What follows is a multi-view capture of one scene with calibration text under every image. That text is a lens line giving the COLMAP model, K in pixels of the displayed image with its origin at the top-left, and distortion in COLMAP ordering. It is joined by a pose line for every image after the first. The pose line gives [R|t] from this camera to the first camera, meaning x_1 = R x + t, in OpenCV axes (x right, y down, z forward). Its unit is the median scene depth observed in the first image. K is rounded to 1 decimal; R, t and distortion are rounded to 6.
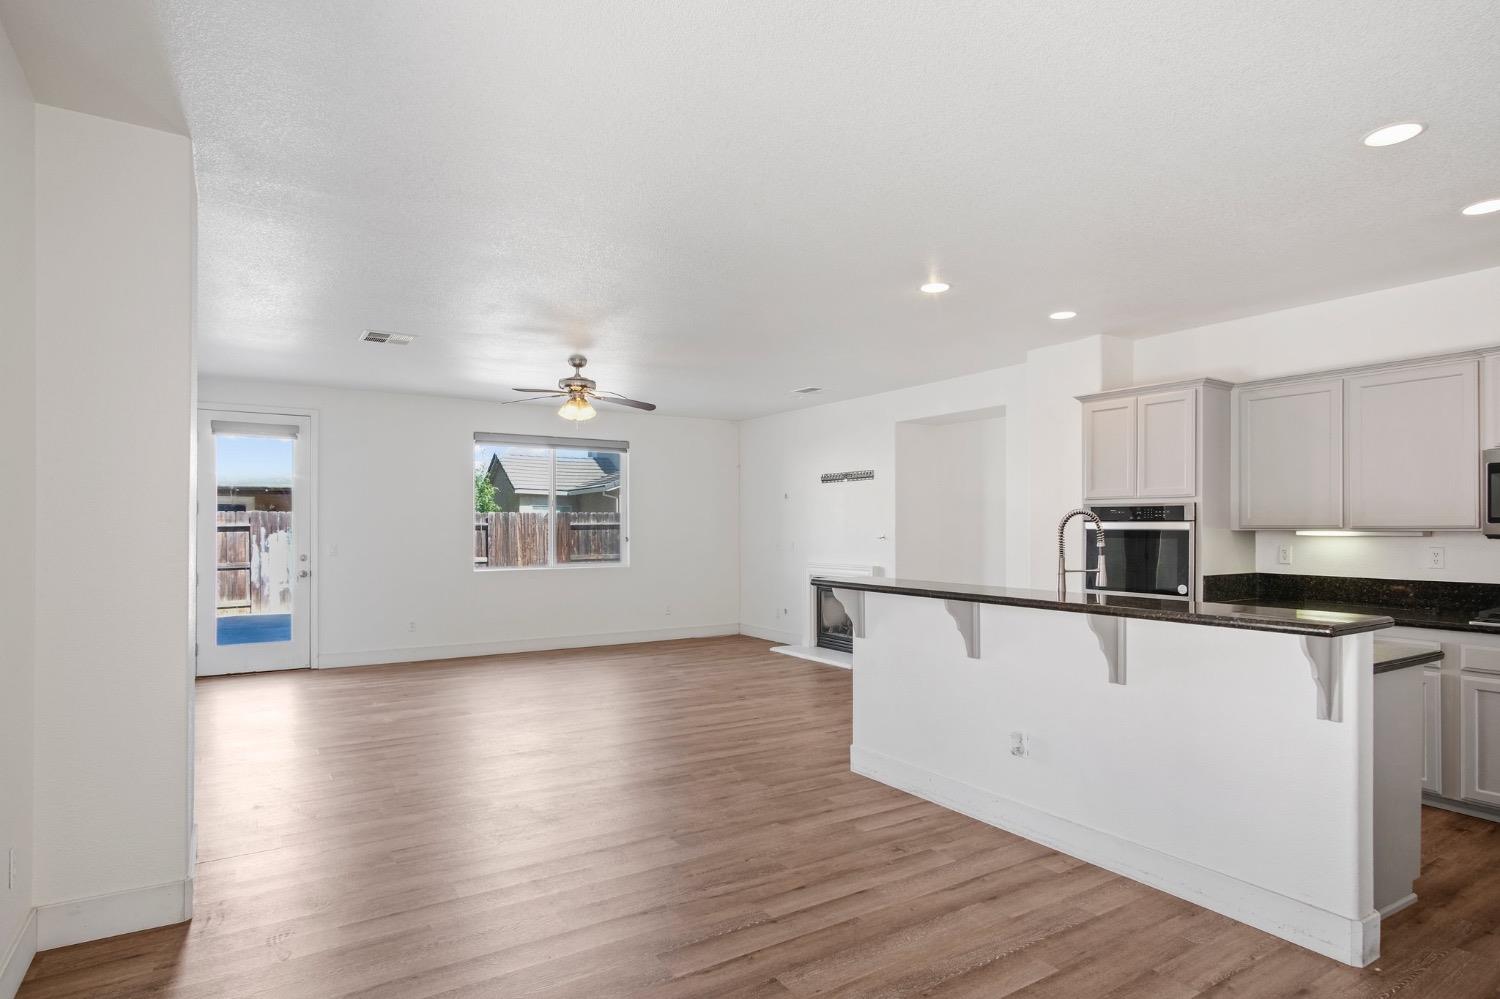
lens RADIAL K [[828.4, 0, 753.9], [0, 828.4, 526.6], [0, 0, 1]] dist [-0.011618, 0.004666]
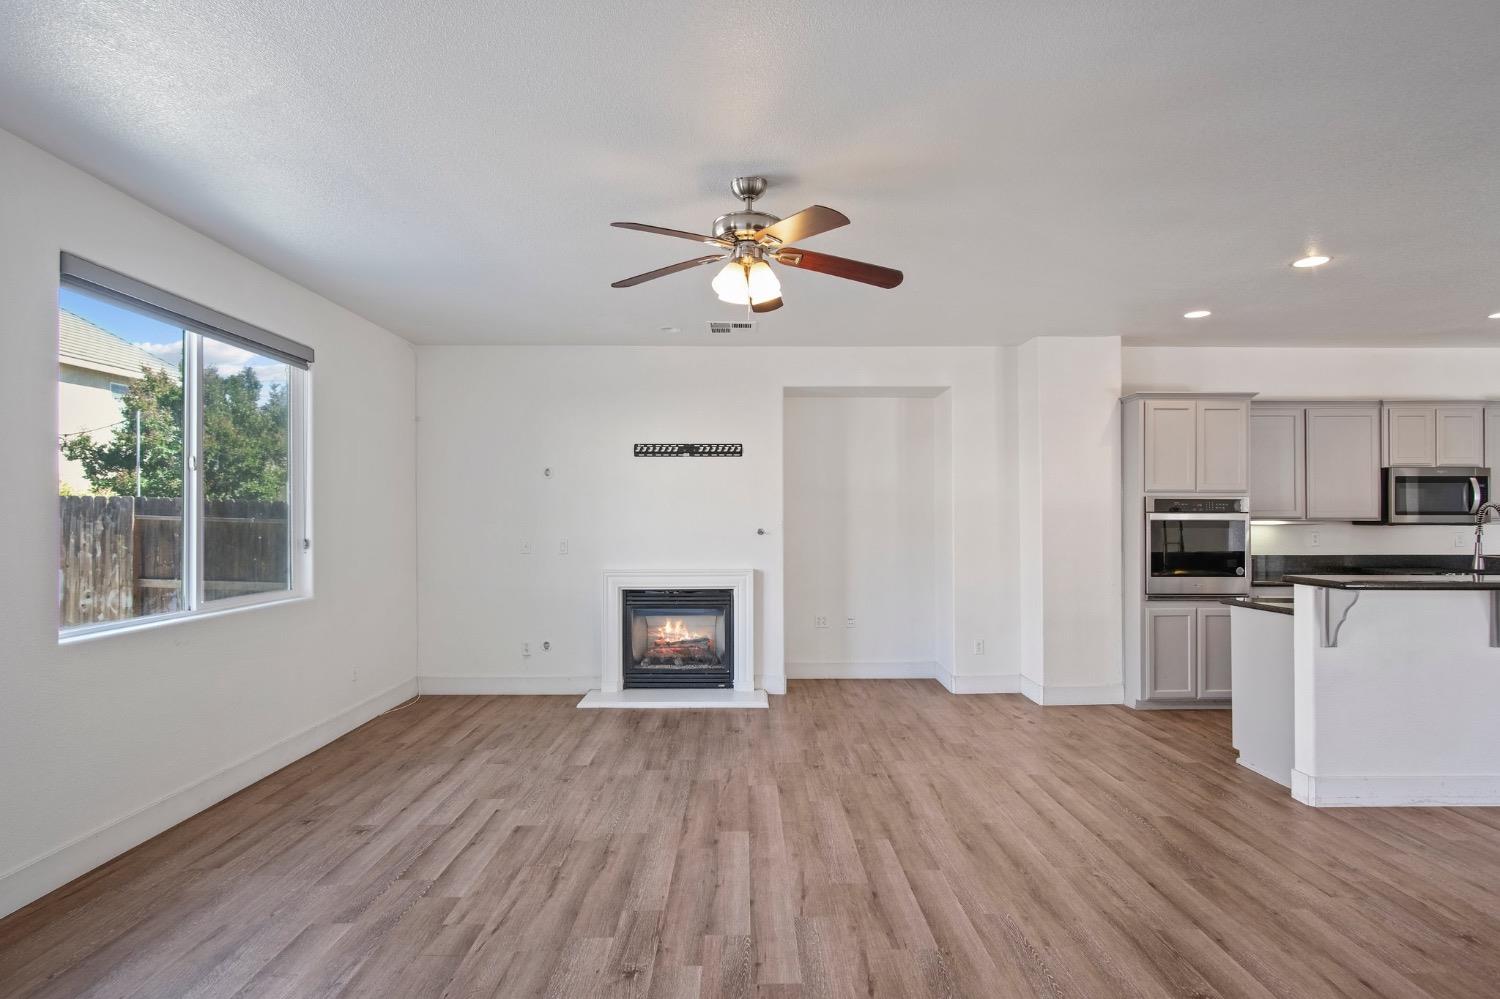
lens RADIAL K [[828.4, 0, 753.9], [0, 828.4, 526.6], [0, 0, 1]] dist [-0.011618, 0.004666]
pose [[0.522313, -0.005943, 0.852733, -0.472646], [0.000801, 0.999979, 0.006479, 0.002745], [-0.852753, -0.002701, 0.522307, 0.554816]]
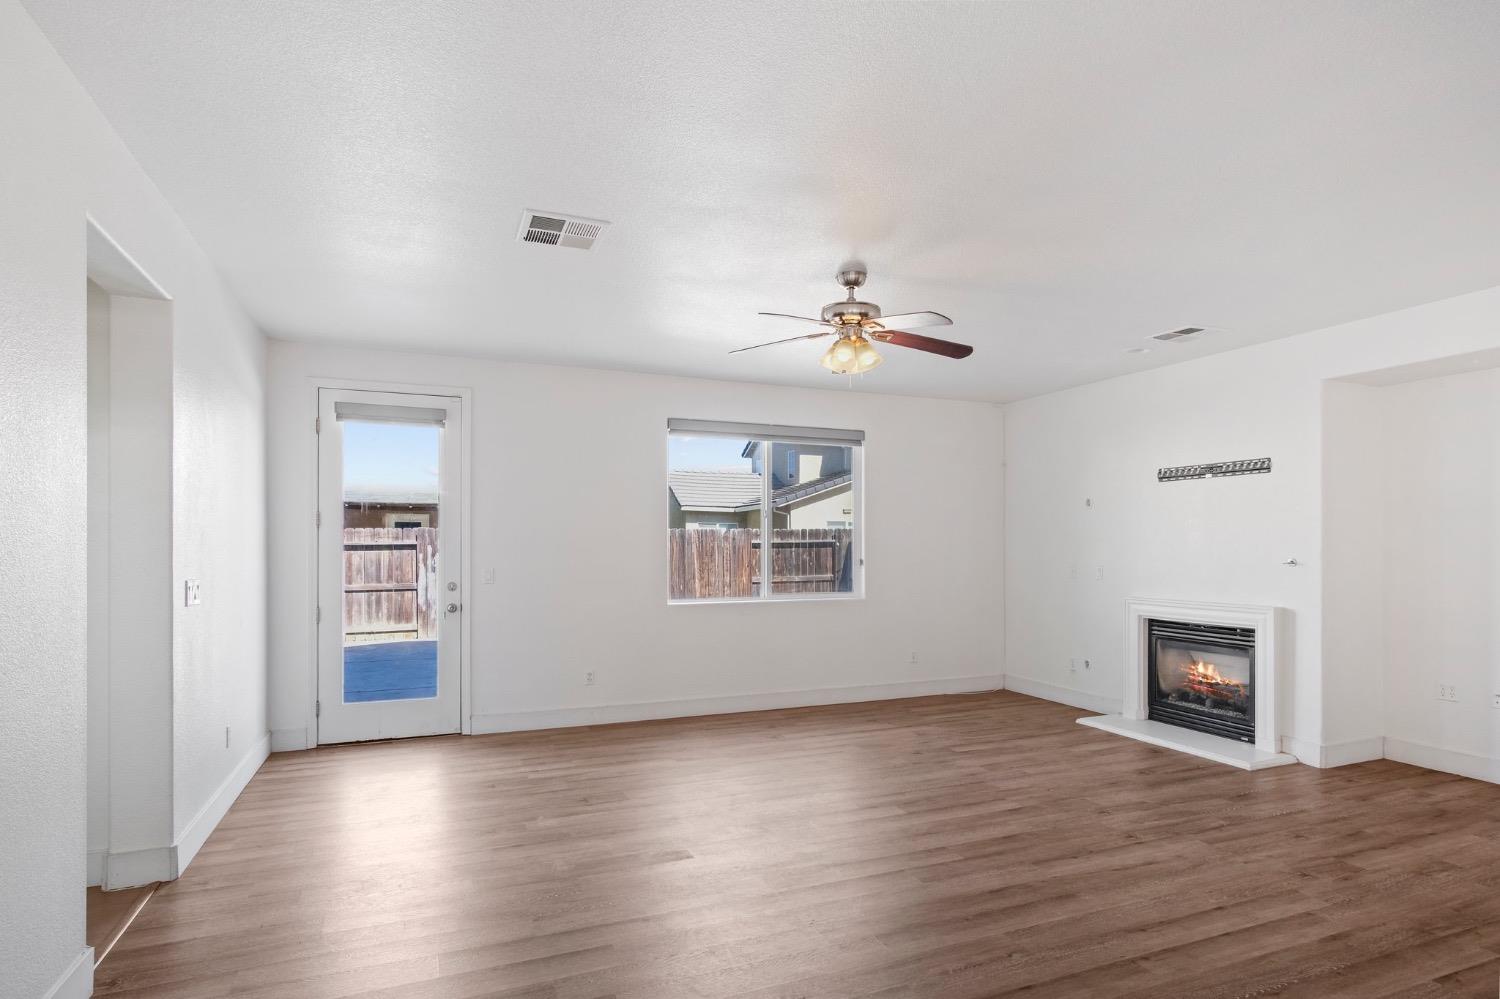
lens RADIAL K [[798.8, 0, 758.6], [0, 798.8, 547.6], [0, 0, 1]] dist [-0.004286, 0.000309]
pose [[0.985756, 0.001462, -0.168173, -0.135218], [-0.000909, 0.999994, 0.003365, -0.000004], [0.168177, -0.003165, 0.985752, 0.299967]]
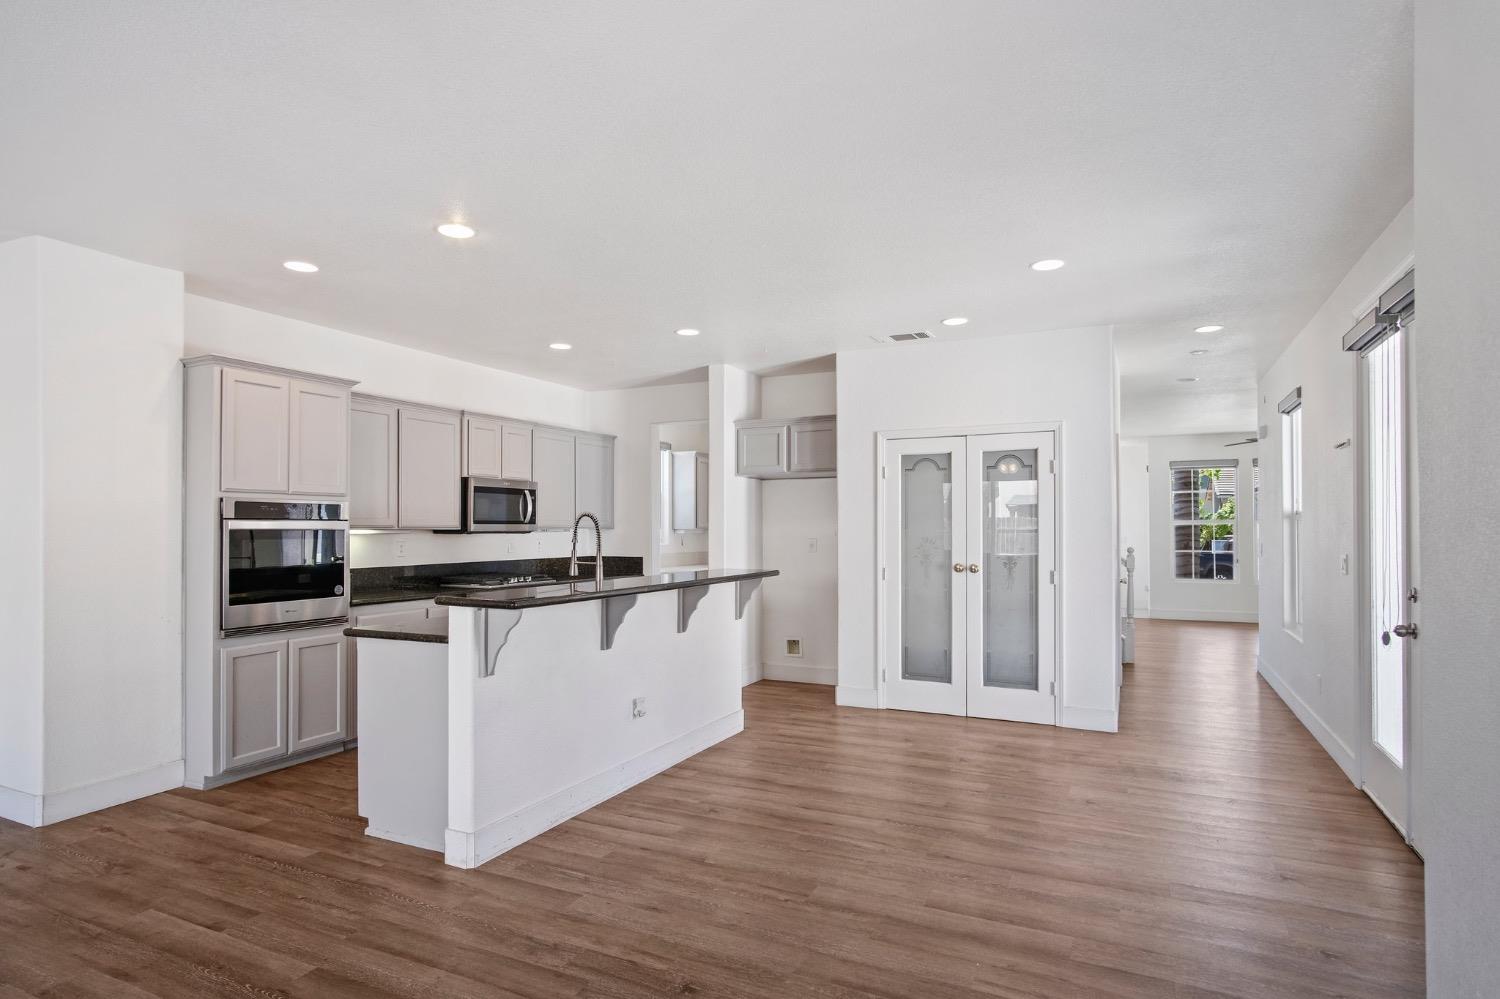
lens RADIAL K [[803.4, 0, 754.3], [0, 803.4, 517.7], [0, 0, 1]] dist [-0.003165, 0.008916]
pose [[-0.522832, 0.012460, 0.852345, -0.313330], [0.002941, 0.999914, -0.012813, 0.002197], [-0.852431, -0.004192, -0.522824, 0.613366]]
